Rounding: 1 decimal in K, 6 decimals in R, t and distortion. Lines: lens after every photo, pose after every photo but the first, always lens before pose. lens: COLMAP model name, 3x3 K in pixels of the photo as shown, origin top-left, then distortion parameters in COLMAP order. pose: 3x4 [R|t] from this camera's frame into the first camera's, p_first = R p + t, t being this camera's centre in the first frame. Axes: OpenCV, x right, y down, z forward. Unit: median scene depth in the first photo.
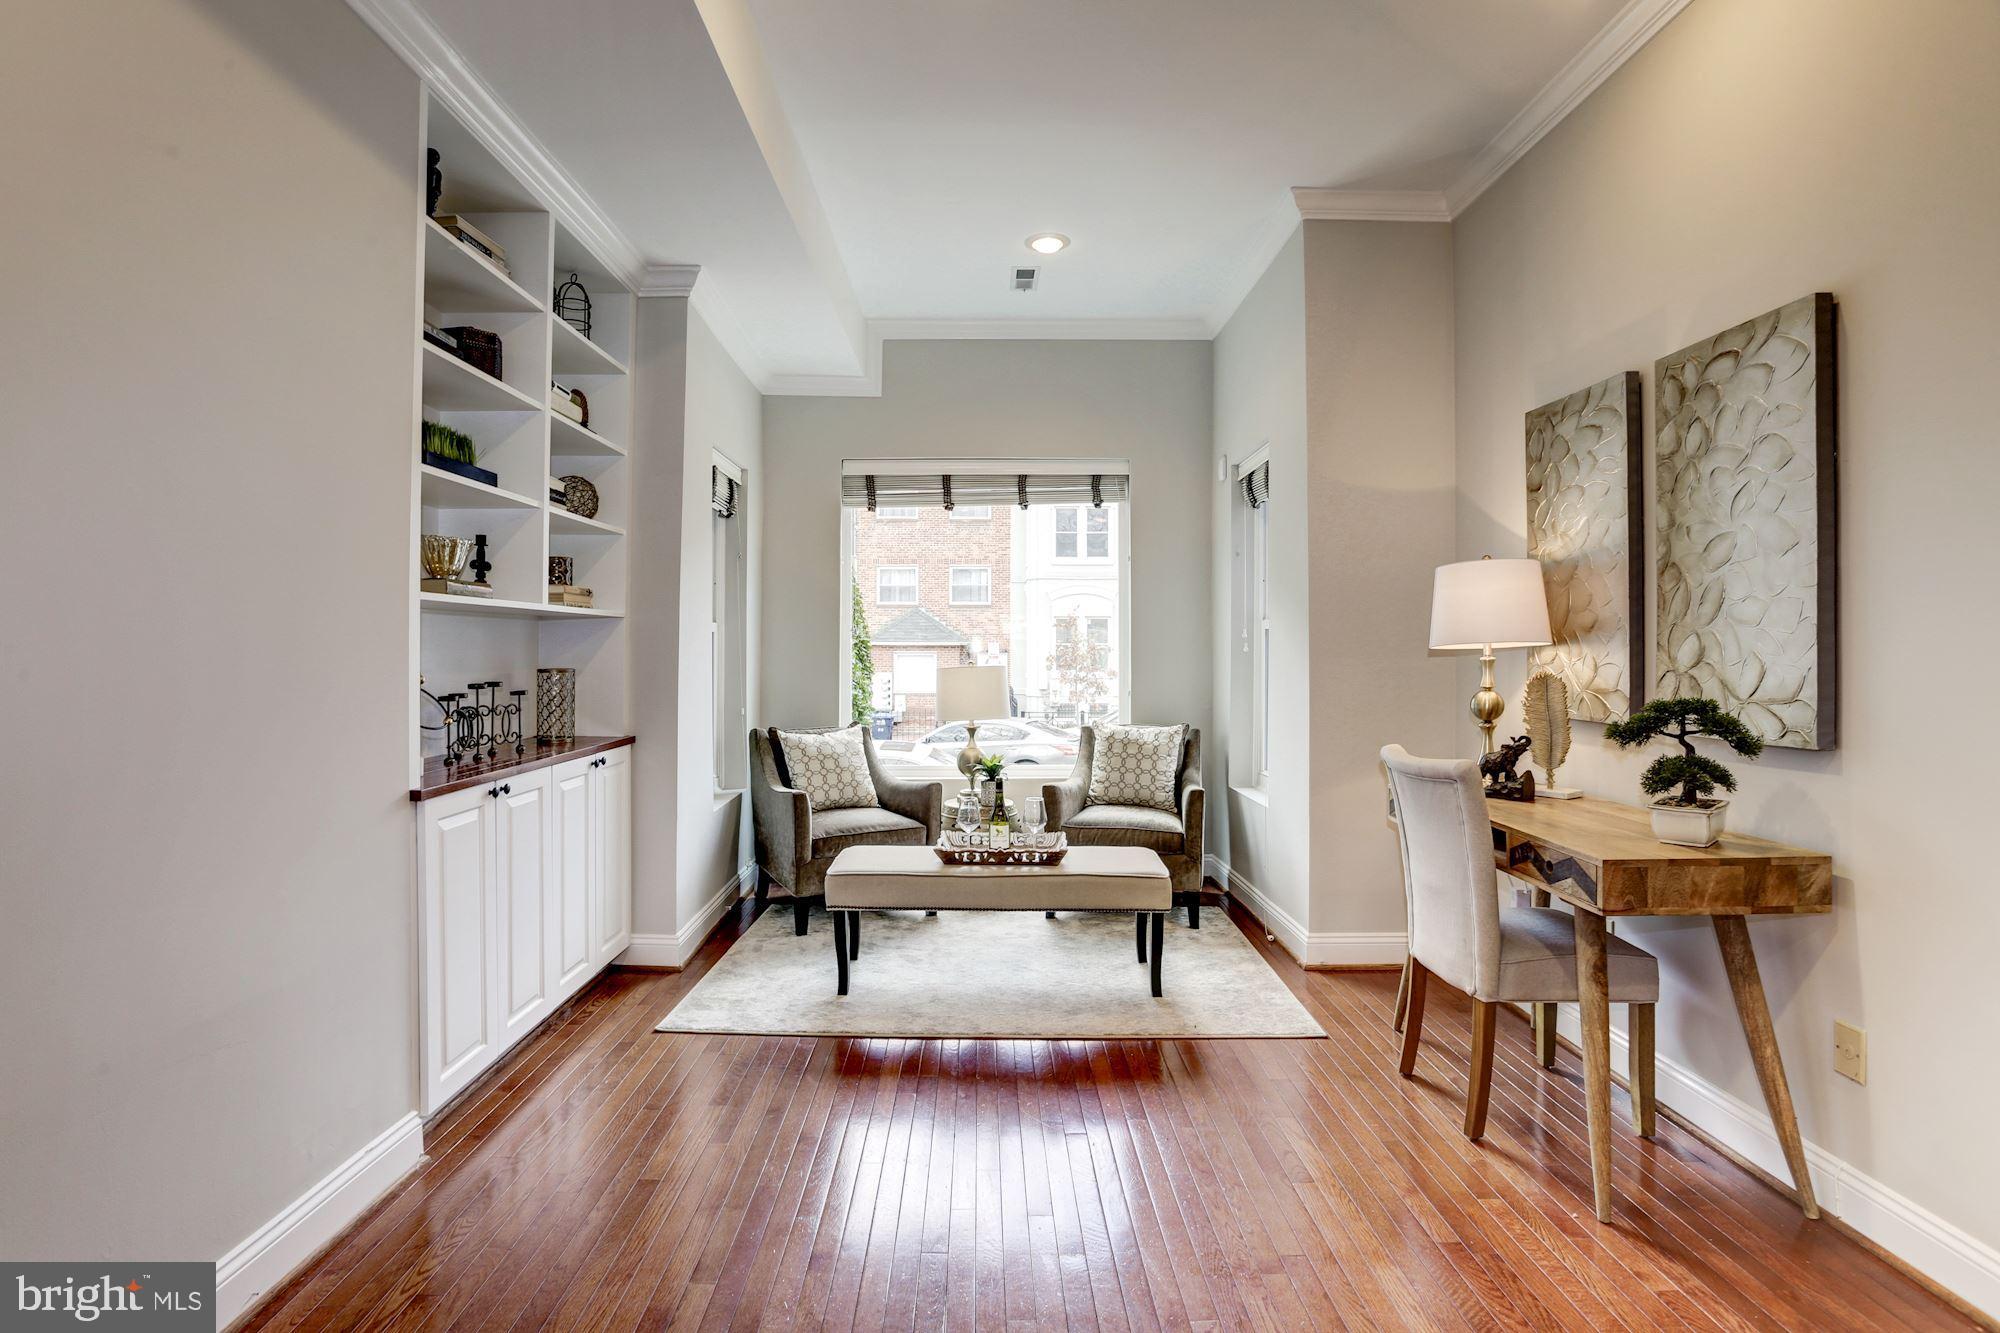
lens RADIAL K [[986.5, 0, 980.8], [0, 986.5, 651.7], [0, 0, 1]] dist [-0.044885, 0.000711]
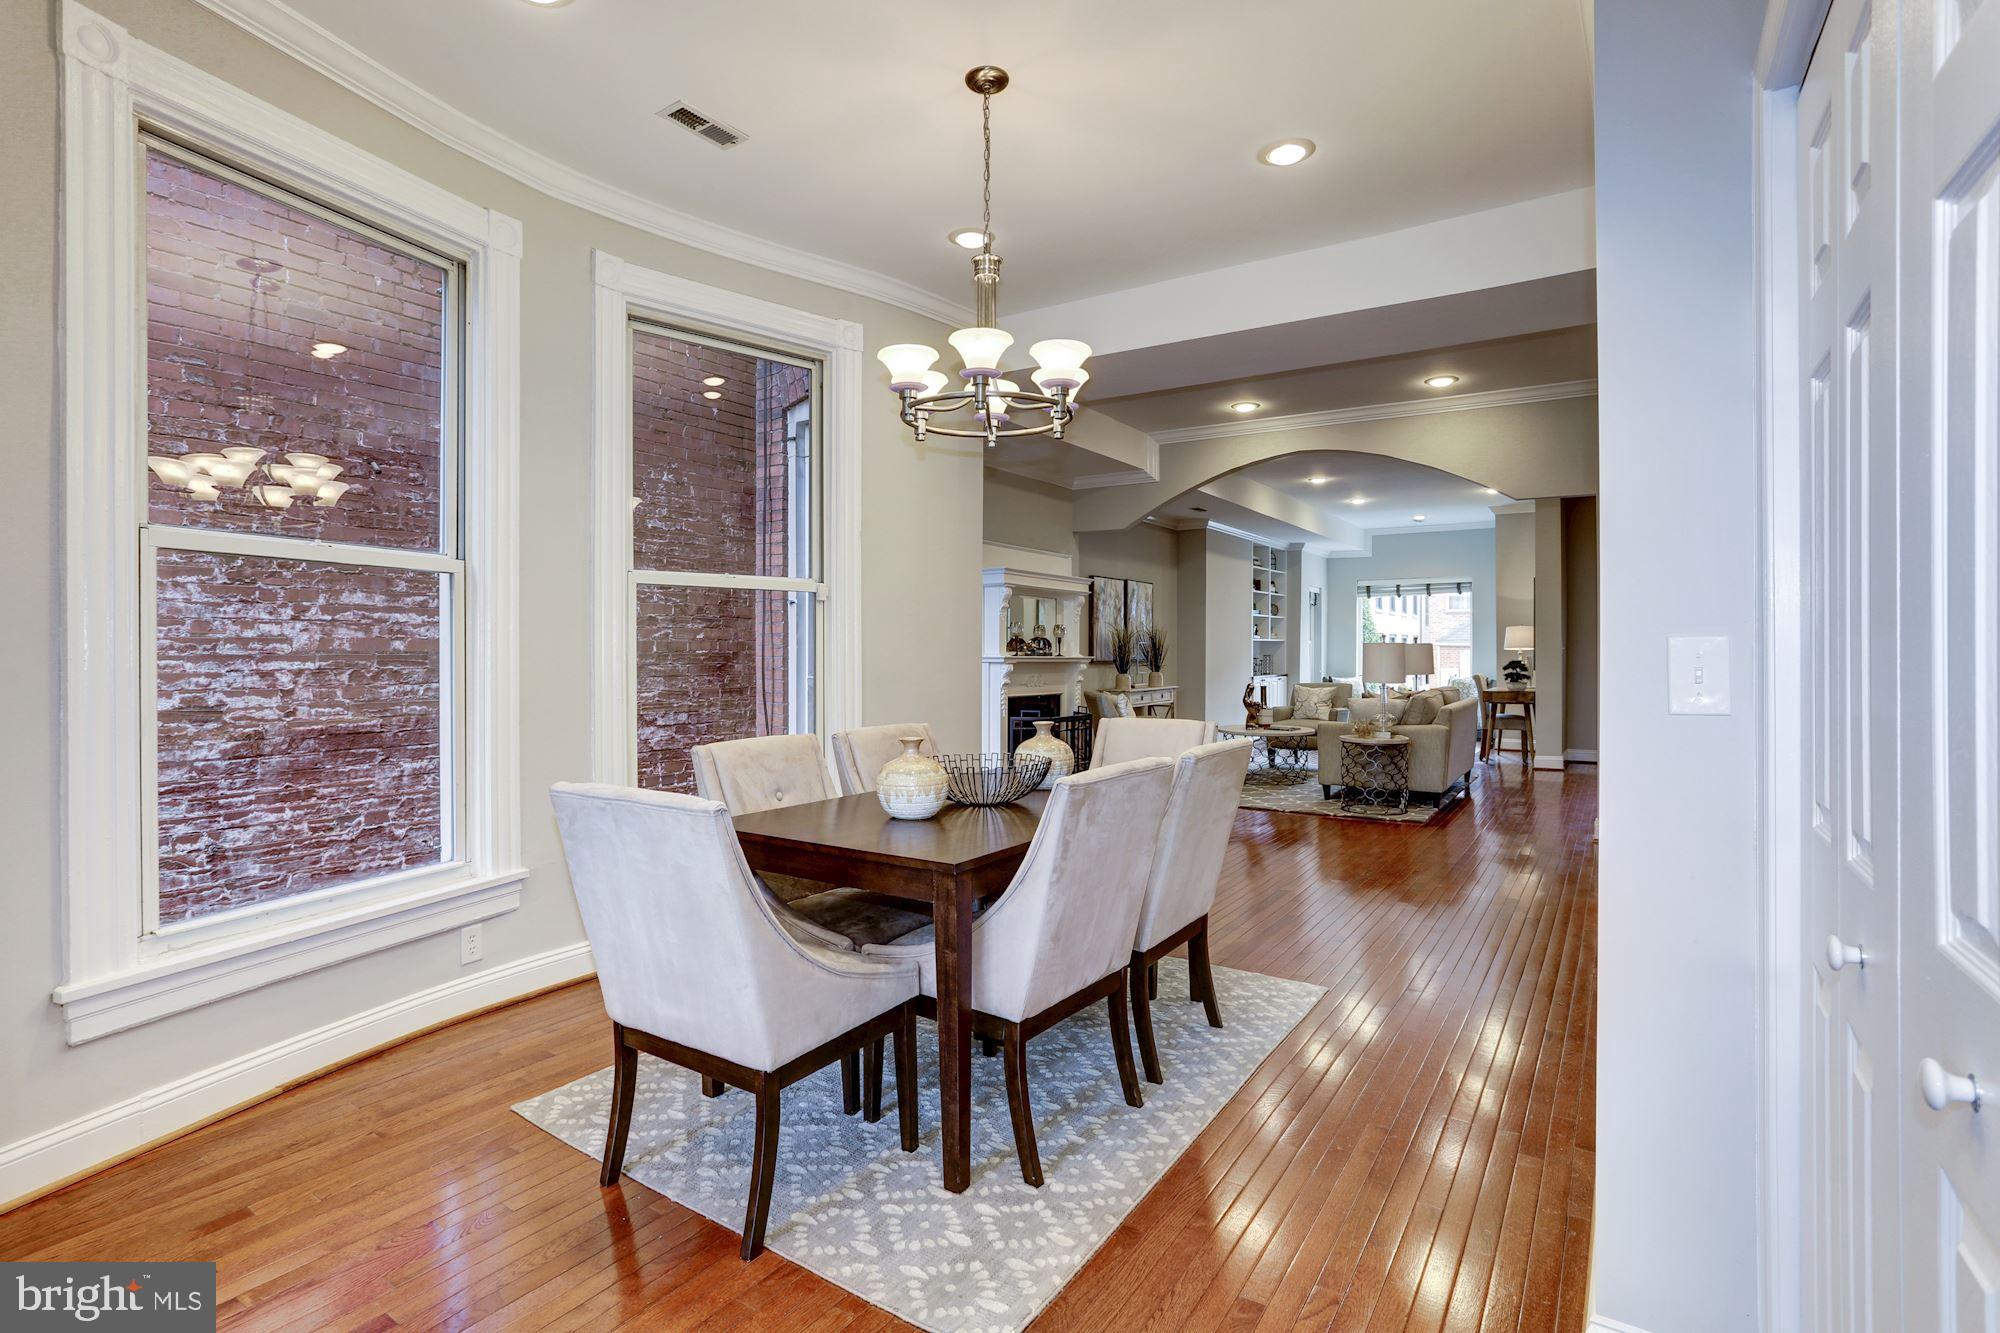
lens RADIAL K [[978.8, 0, 991.6], [0, 978.8, 653.6], [0, 0, 1]] dist [-0.036849, 0.017678]
pose [[0.838255, -0.000123, -0.545278, 0.574866], [0.000012, 1.000000, -0.000208, 0.009471], [0.545278, 0.000168, 0.838255, -2.166520]]
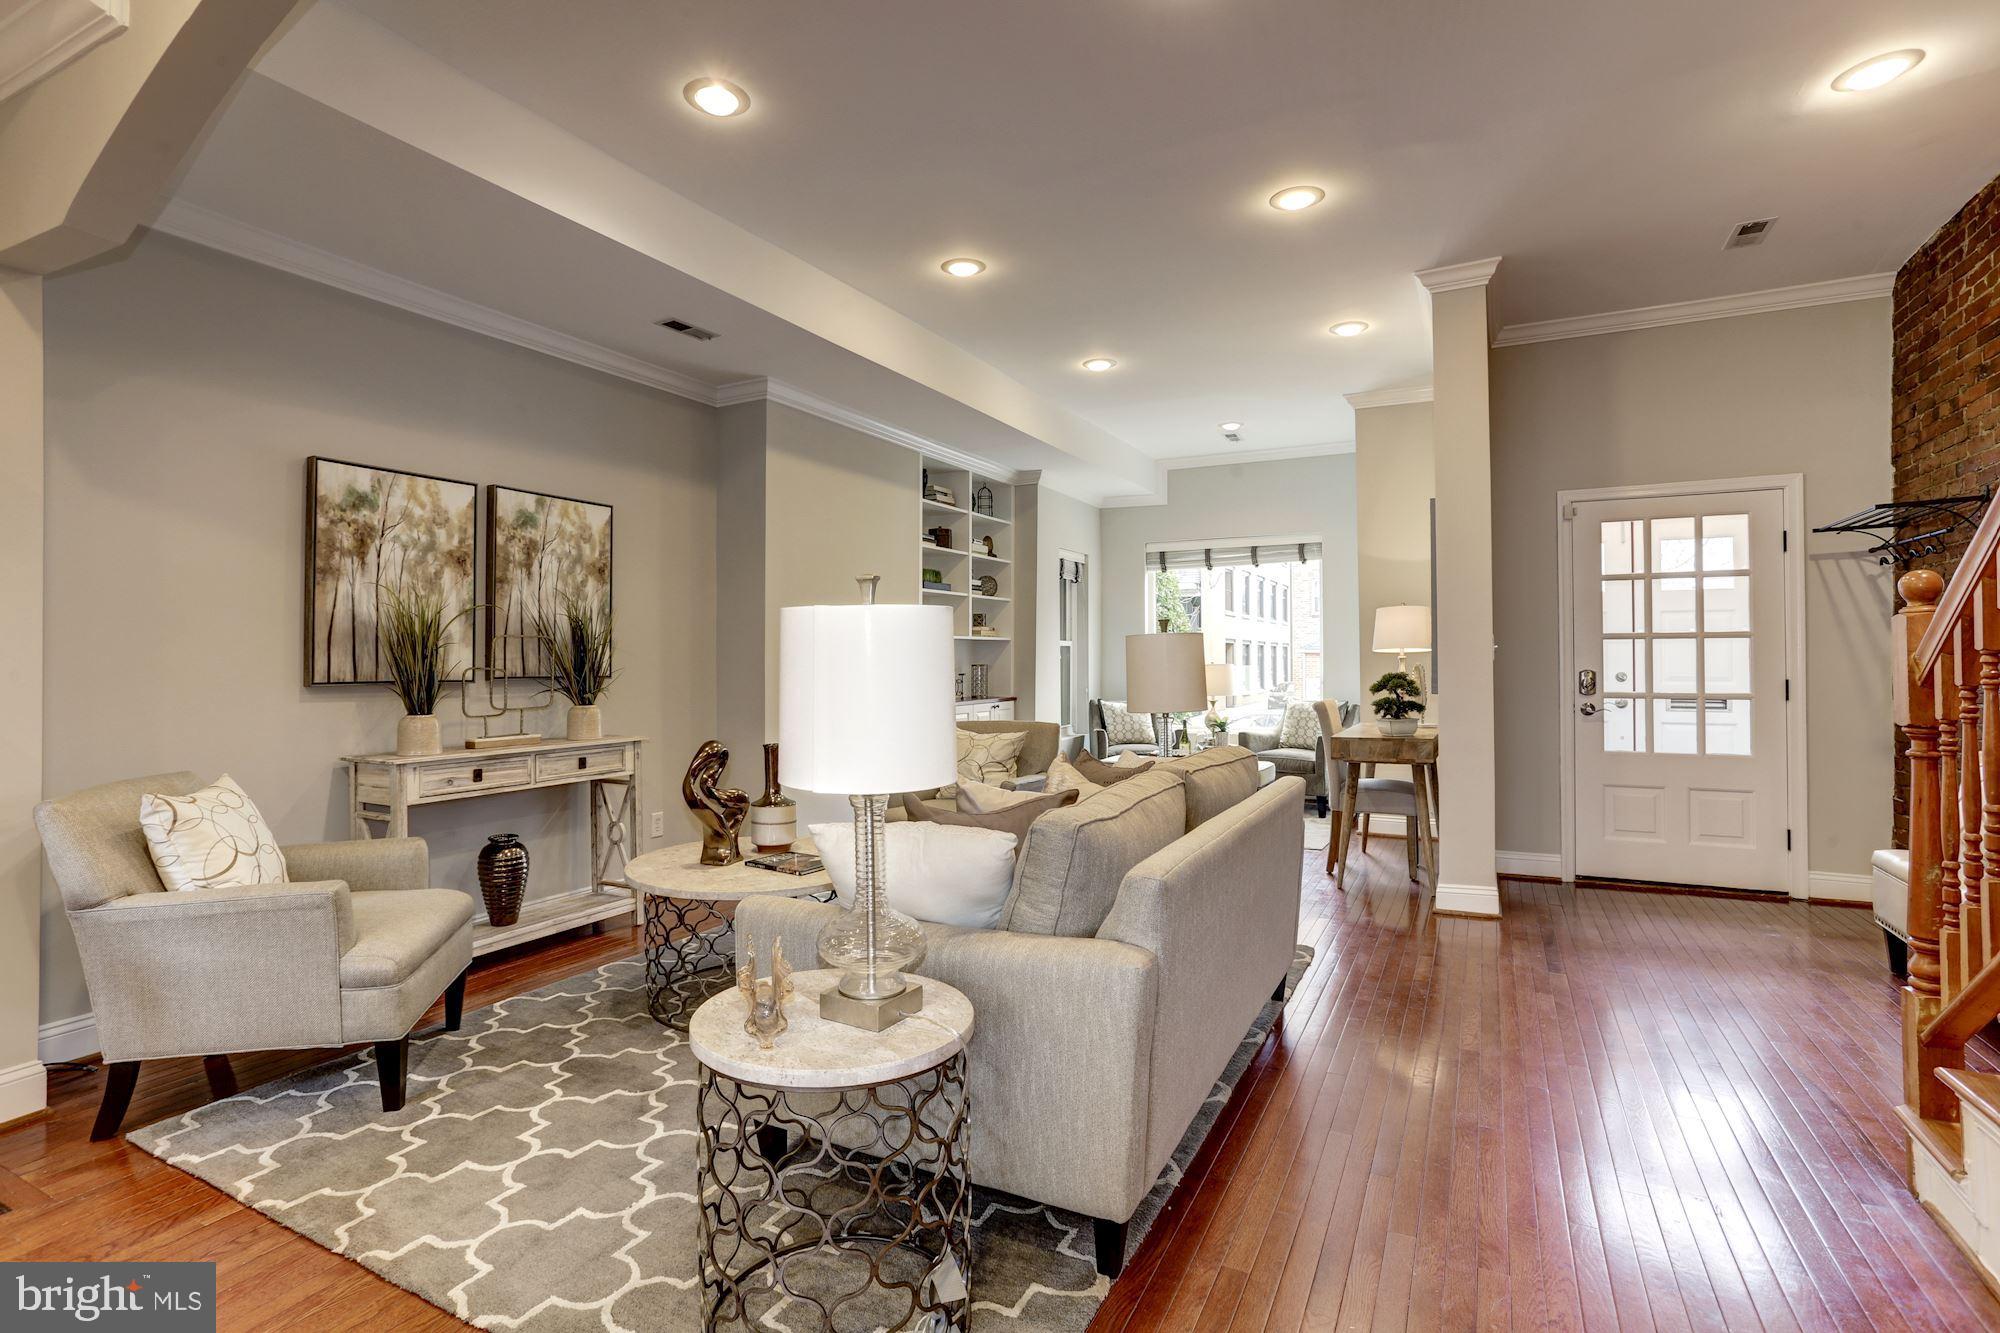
lens RADIAL K [[978.8, 0, 979.1], [0, 978.8, 655.3], [0, 0, 1]] dist [-0.036849, 0.017678]
pose [[0.888222, -0.007216, -0.459359, 0.447890], [0.004076, 0.999961, -0.007826, 0.011104], [0.459397, 0.005079, 0.888216, -0.741855]]
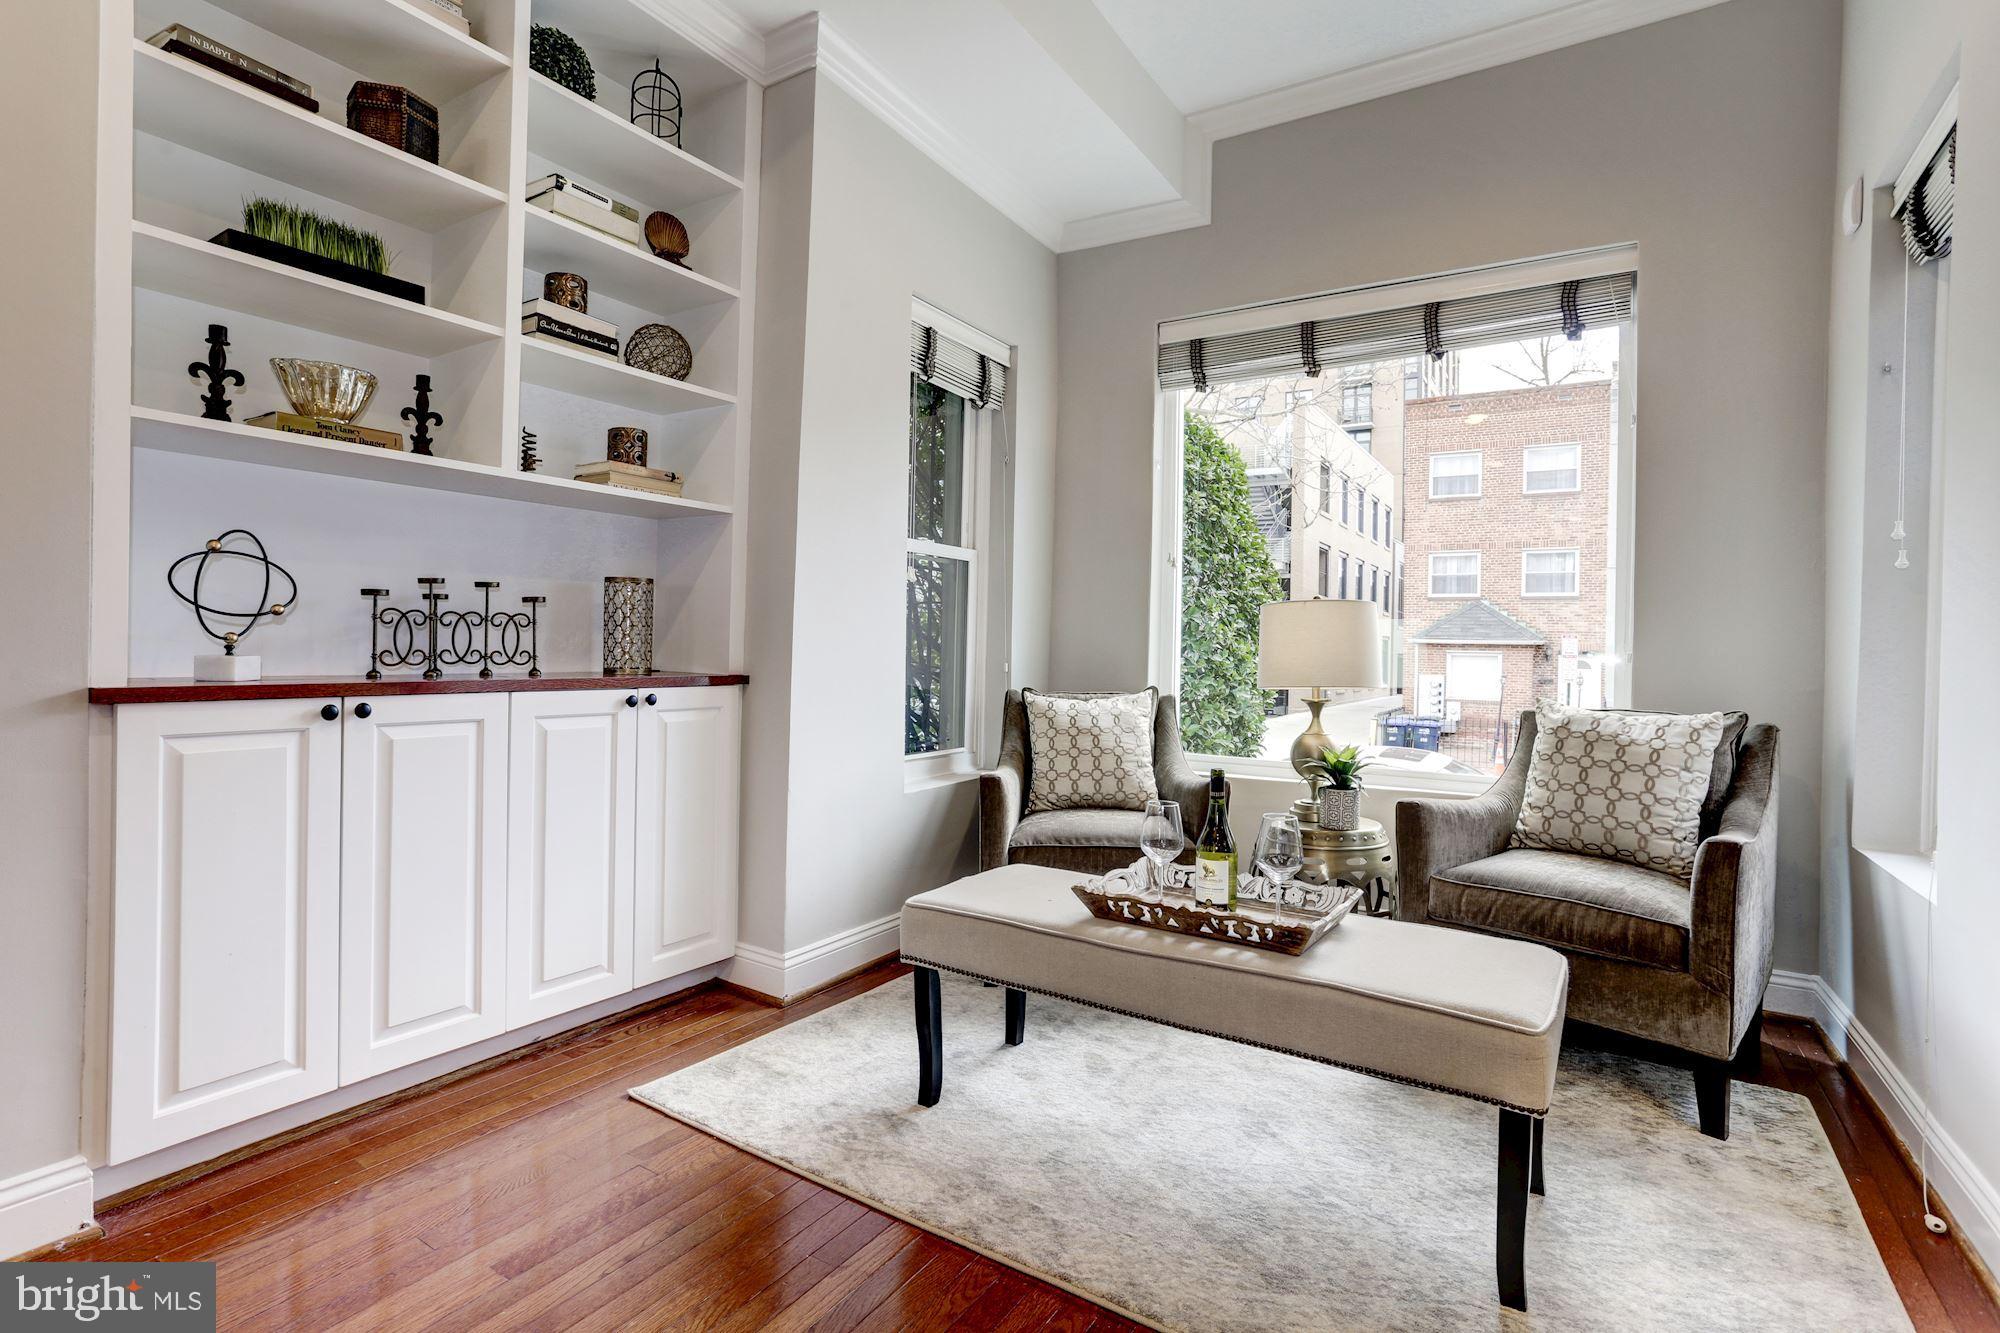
lens RADIAL K [[978.8, 0, 965.2], [0, 978.8, 646.1], [0, 0, 1]] dist [-0.036849, 0.017678]
pose [[0.837387, 0.013491, -0.546444, 0.158395], [-0.019332, 0.999801, -0.004941, 0.054253], [0.546268, 0.014701, 0.837481, 0.396922]]
